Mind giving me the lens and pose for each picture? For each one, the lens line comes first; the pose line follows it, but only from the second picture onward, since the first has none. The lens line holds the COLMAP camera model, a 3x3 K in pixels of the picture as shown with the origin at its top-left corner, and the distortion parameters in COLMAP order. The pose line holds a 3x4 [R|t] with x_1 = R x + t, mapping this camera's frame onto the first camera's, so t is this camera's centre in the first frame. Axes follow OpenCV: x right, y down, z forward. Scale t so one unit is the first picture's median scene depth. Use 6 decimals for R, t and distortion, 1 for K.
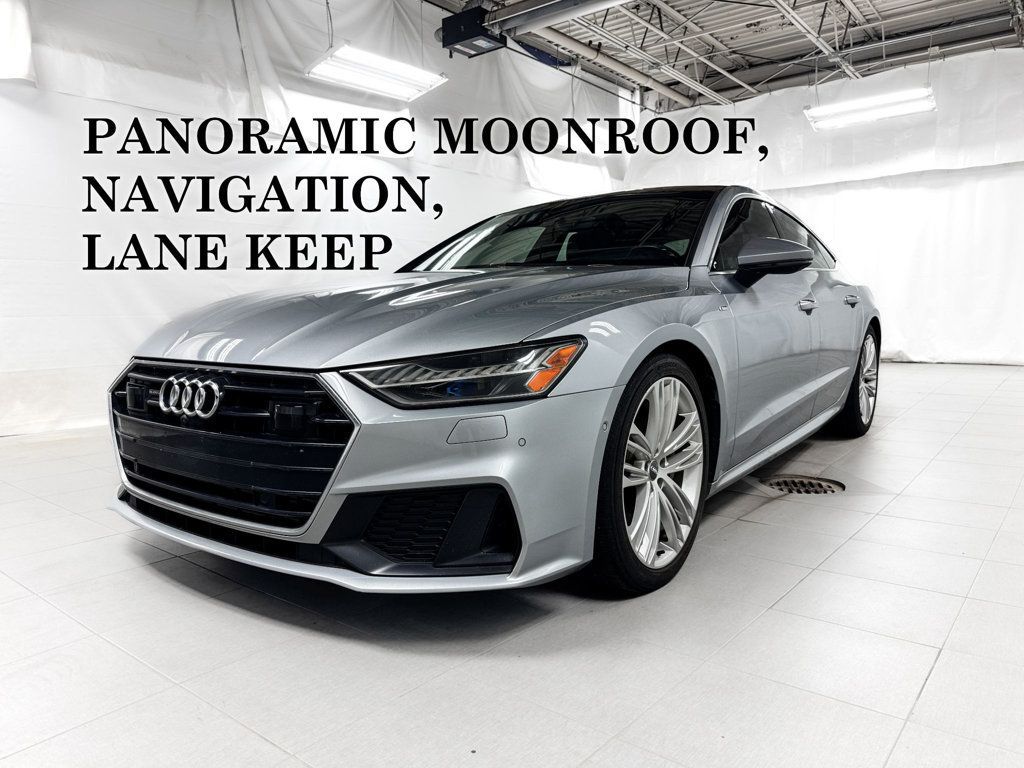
lens RADIAL K [[728.0, 0, 528.4], [0, 728.0, 385.2], [0, 0, 1]] dist [0.041476, -0.002295]
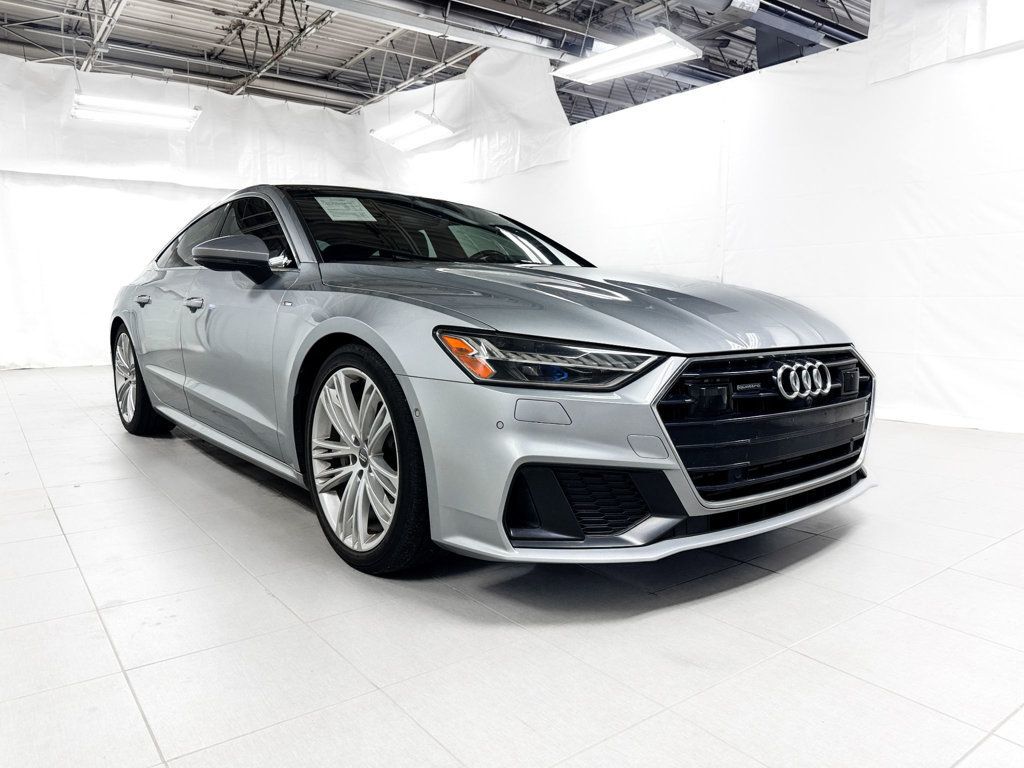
lens RADIAL K [[736.1, 0, 512.0], [0, 736.1, 384.0], [0, 0, 1]] dist [0.040273, -0.043271]
pose [[0.303898, -0.090431, 0.948403, -1.516831], [0.103733, 0.992707, 0.061416, -0.083833], [-0.947040, 0.079717, 0.311062, 1.001942]]
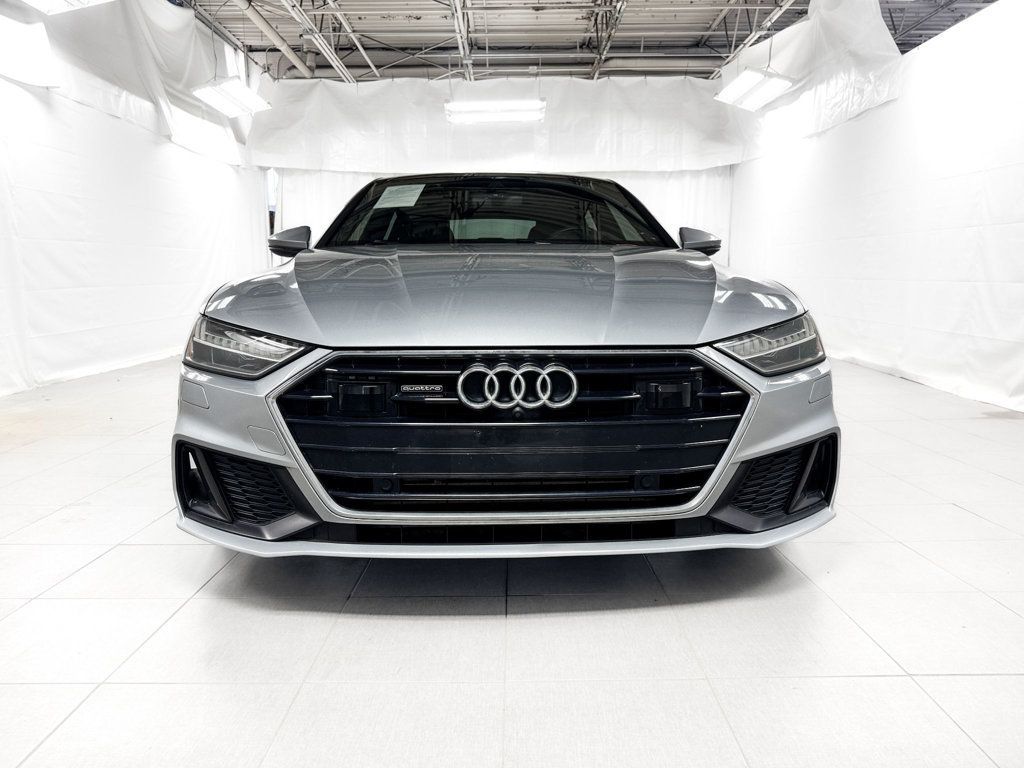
lens RADIAL K [[736.1, 0, 512.0], [0, 736.1, 384.0], [0, 0, 1]] dist [0.040273, -0.043271]
pose [[0.805927, -0.076870, 0.587003, -0.907960], [0.061635, 0.997041, 0.045944, -0.025560], [-0.588797, -0.000848, 0.808280, 0.269391]]
